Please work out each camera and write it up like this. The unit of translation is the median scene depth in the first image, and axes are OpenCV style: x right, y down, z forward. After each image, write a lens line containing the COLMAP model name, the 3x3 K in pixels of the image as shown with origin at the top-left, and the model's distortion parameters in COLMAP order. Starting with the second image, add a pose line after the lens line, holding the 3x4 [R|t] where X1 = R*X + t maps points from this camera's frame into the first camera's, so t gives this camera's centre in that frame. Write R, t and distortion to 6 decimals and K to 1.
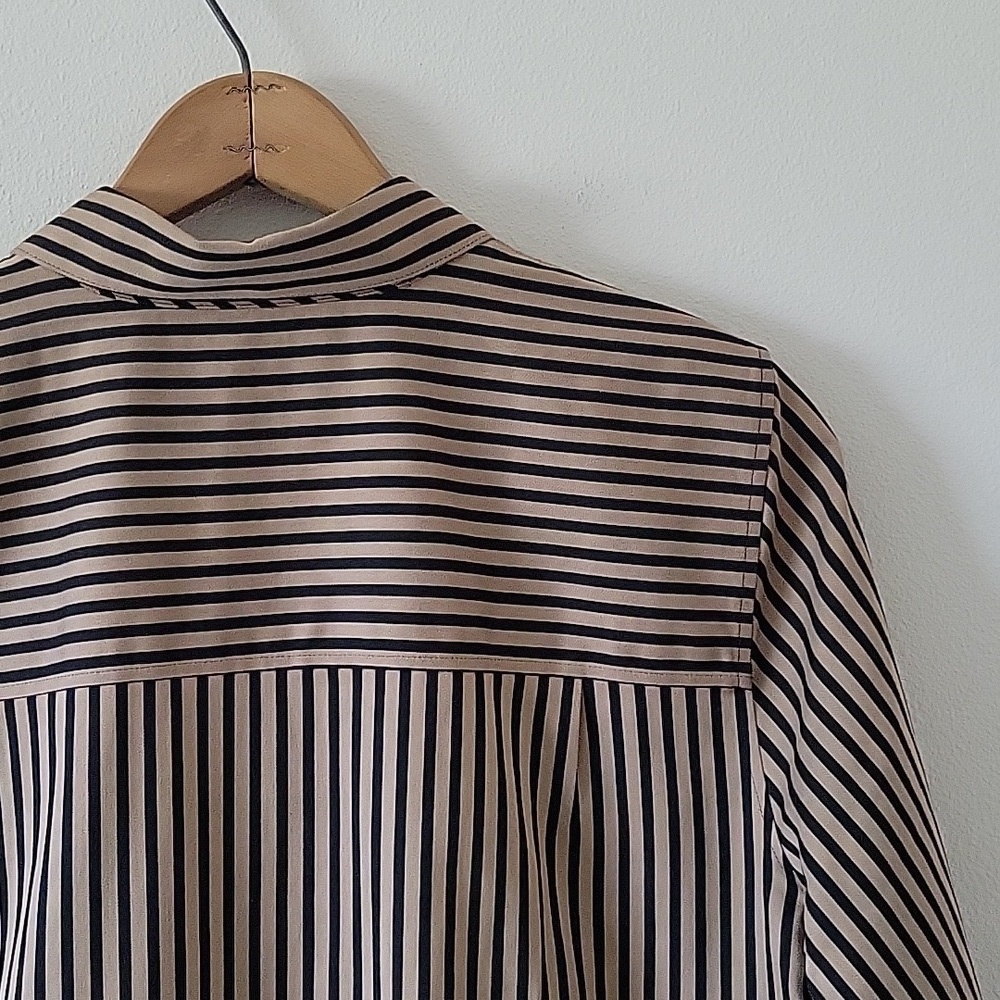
lens RADIAL K [[5545.0, 0, 500.0], [0, 5545.0, 500.0], [0, 0, 1]] dist [2.201165, -11.686421]
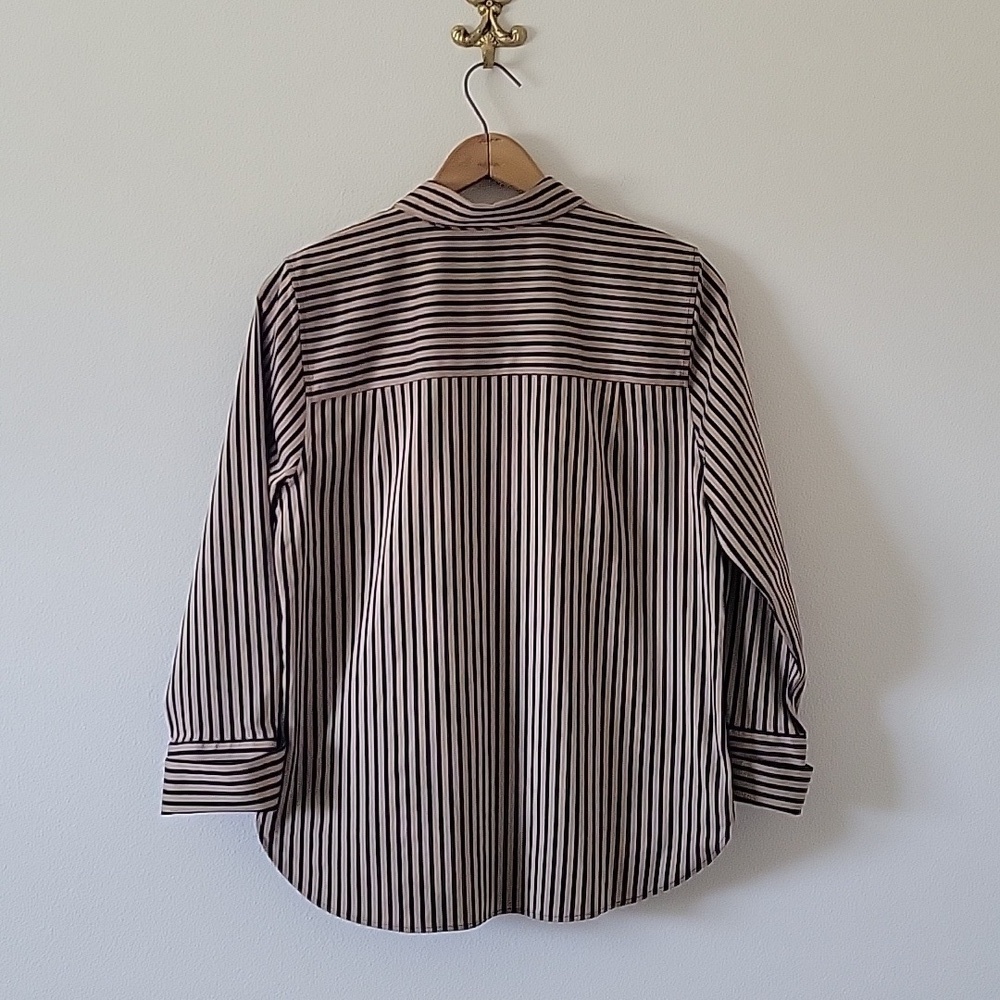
lens RADIAL K [[5545.0, 0, 500.0], [0, 5545.0, 500.0], [0, 0, 1]] dist [2.201165, -11.686421]
pose [[0.999915, 0.011506, -0.006174, -0.022673], [-0.011390, 0.999765, 0.018468, 0.039876], [0.006385, -0.018396, 0.999810, -1.476772]]
